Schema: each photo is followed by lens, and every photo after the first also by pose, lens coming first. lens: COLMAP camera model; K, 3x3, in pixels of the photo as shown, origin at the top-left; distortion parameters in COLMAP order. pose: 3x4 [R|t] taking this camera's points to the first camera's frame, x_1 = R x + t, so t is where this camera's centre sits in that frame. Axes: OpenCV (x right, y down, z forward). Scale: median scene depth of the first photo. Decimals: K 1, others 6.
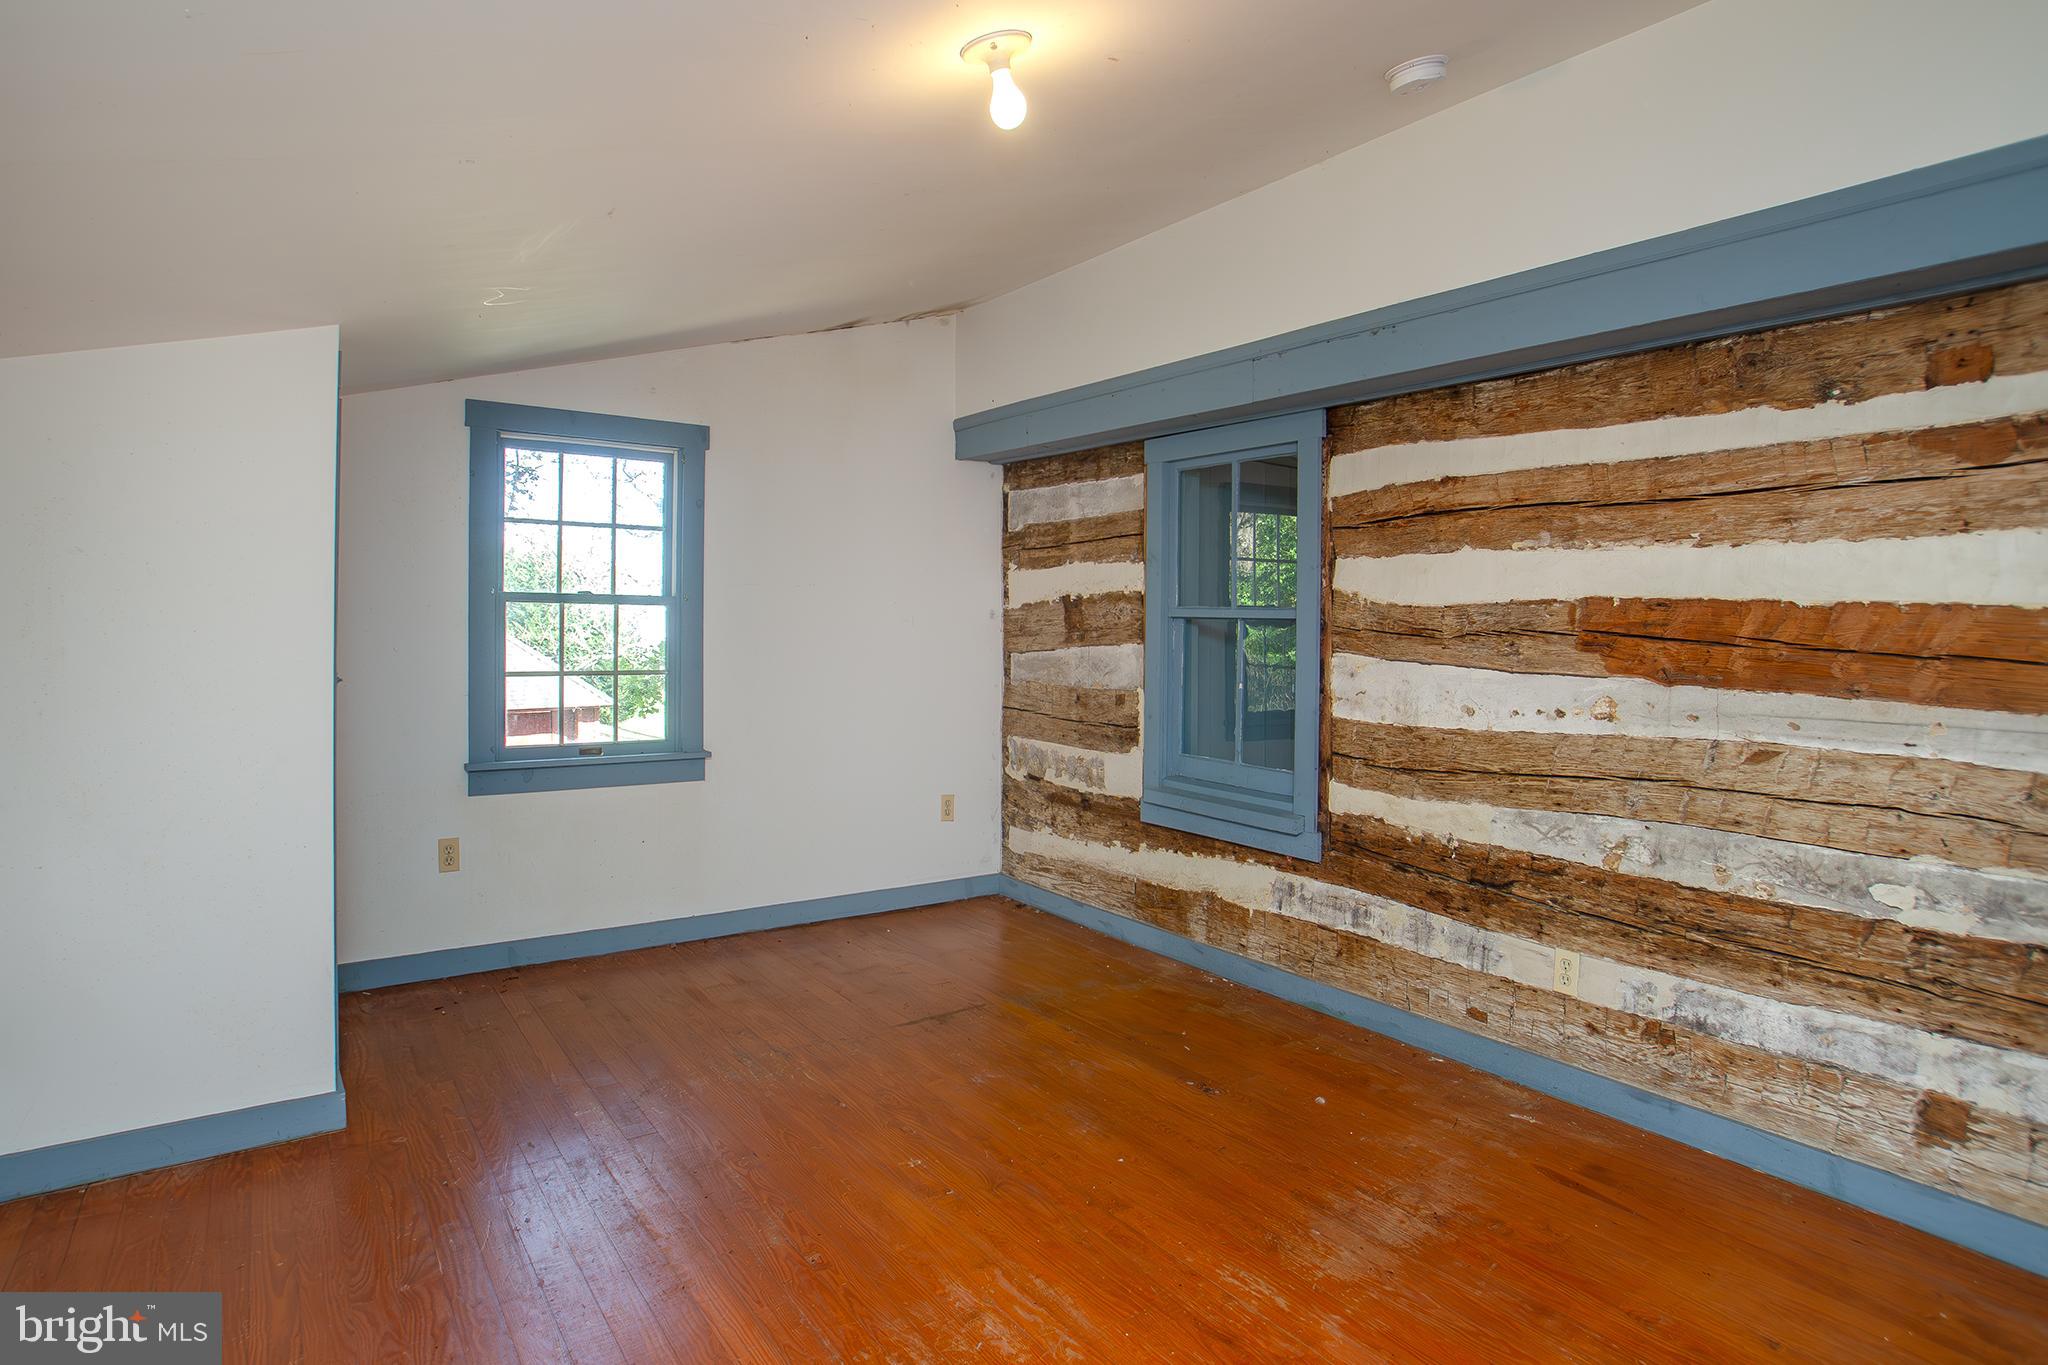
lens RADIAL K [[1109.6, 0, 989.9], [0, 1109.6, 639.0], [0, 0, 1]] dist [-0.000578, 0.000430]
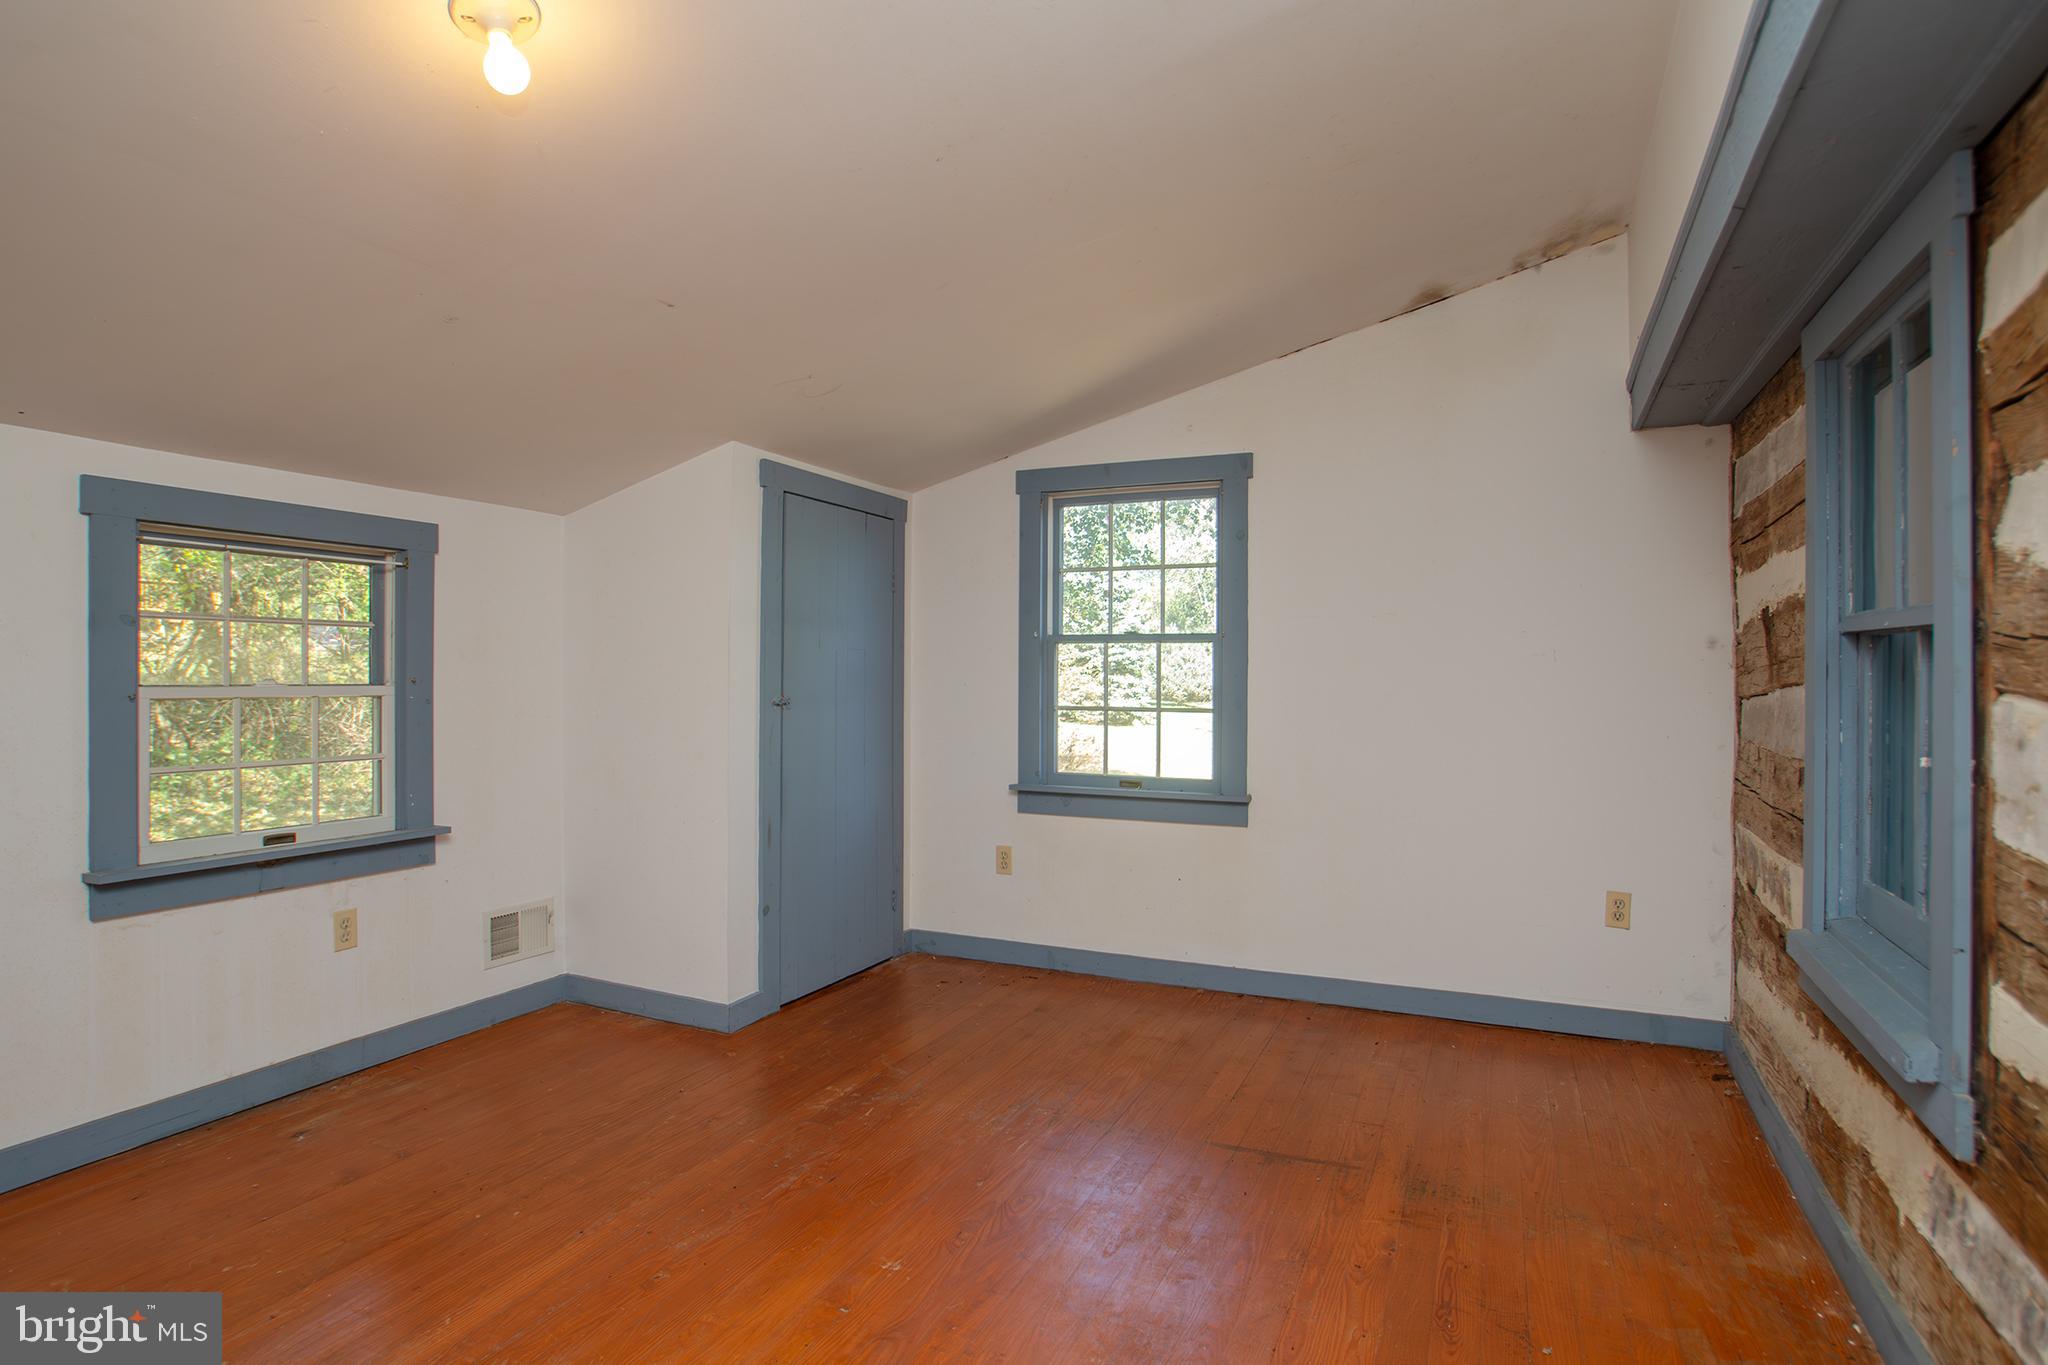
lens RADIAL K [[985.3, 0, 1024.0], [0, 985.3, 682.5], [0, 0, 1]] dist [0.000697, 0.000395]
pose [[0.546474, -0.002385, -0.837473, 0.525397], [-0.003898, 0.999978, -0.005391, 0.014233], [0.837467, 0.006210, 0.546453, 0.575216]]
